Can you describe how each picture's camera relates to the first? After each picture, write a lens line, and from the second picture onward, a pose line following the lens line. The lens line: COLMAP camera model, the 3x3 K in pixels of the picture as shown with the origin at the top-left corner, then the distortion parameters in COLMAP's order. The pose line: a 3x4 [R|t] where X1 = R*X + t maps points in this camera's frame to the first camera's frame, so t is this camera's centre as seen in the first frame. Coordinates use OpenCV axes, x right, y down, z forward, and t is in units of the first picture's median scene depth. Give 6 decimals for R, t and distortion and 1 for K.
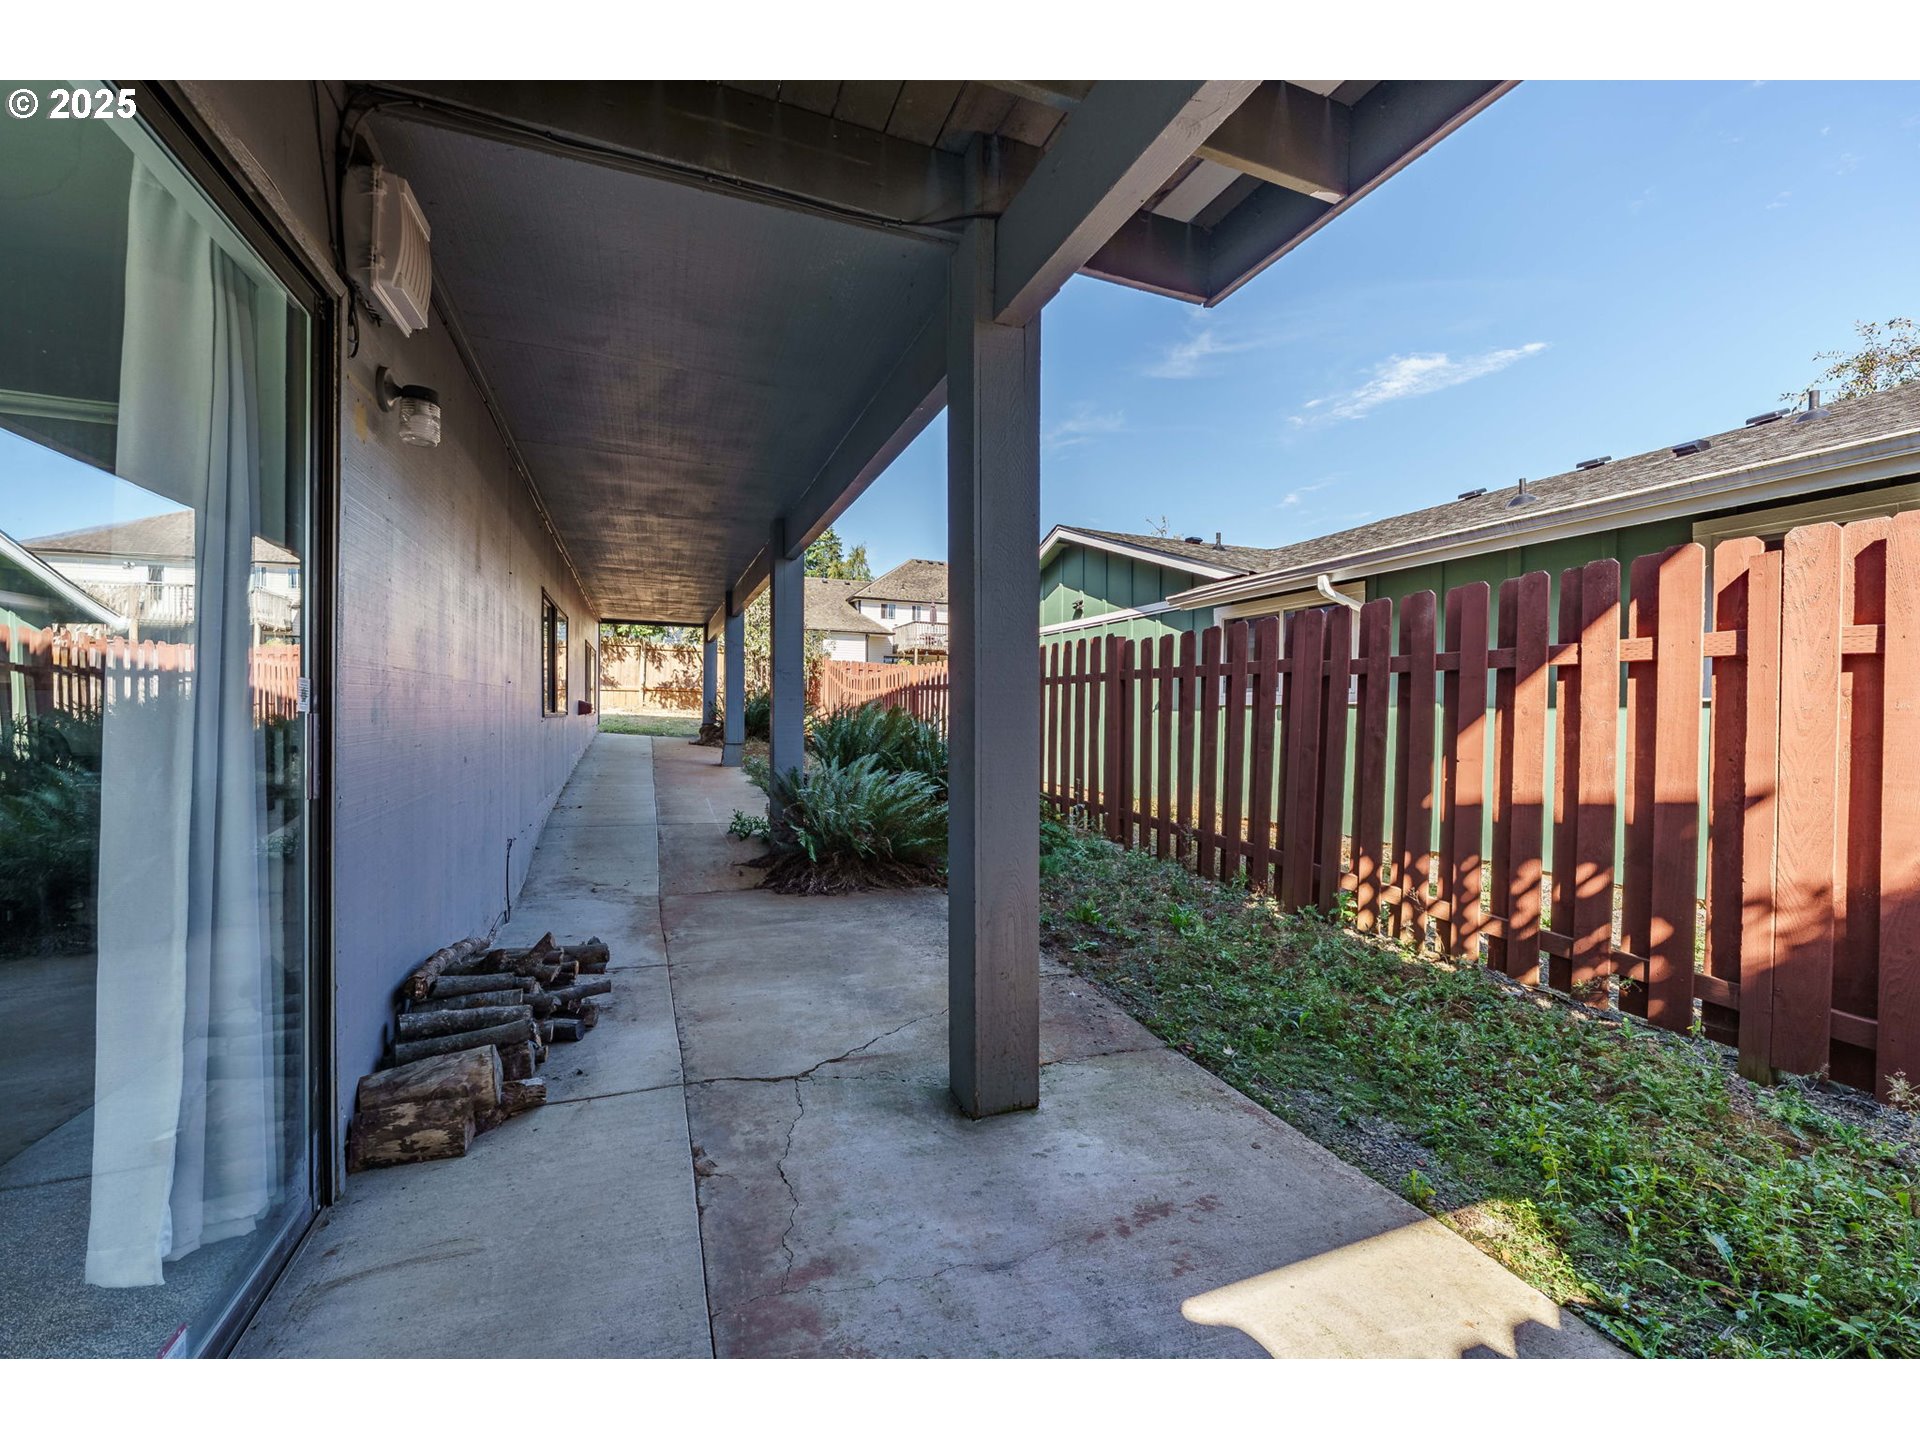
lens RADIAL K [[771.0, 0, 962.5], [0, 771.0, 718.6], [0, 0, 1]] dist [0.000041, -0.001105]
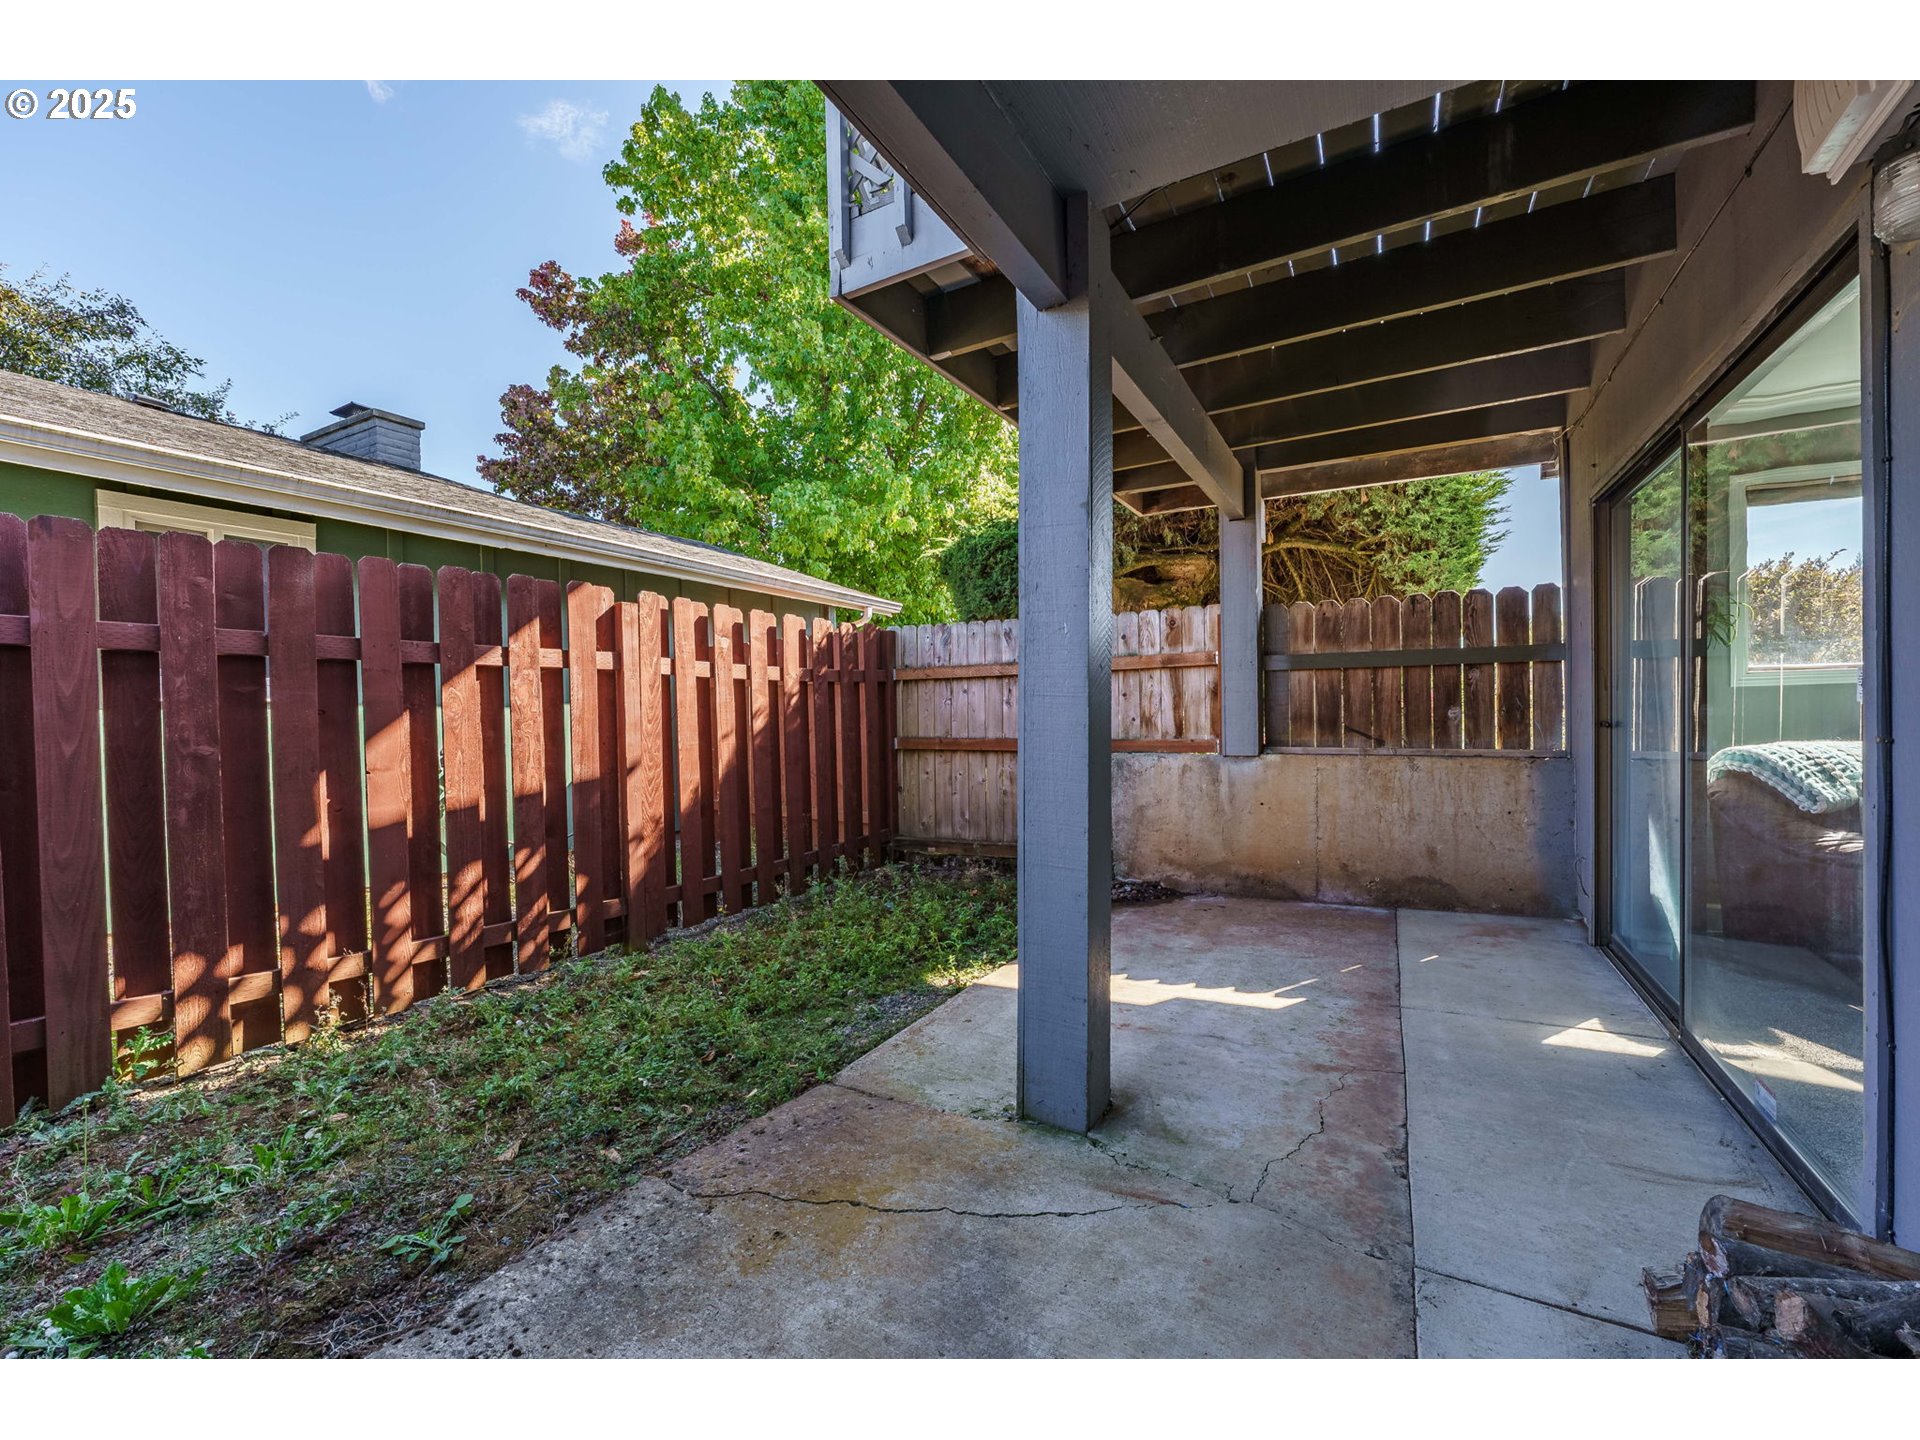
lens RADIAL K [[771.0, 0, 967.6], [0, 771.0, 723.9], [0, 0, 1]] dist [0.000041, -0.001105]
pose [[-0.626699, -0.010293, 0.779194, -0.465108], [0.018049, 0.999453, 0.027719, -0.009496], [-0.779053, 0.031435, -0.626170, 1.251723]]
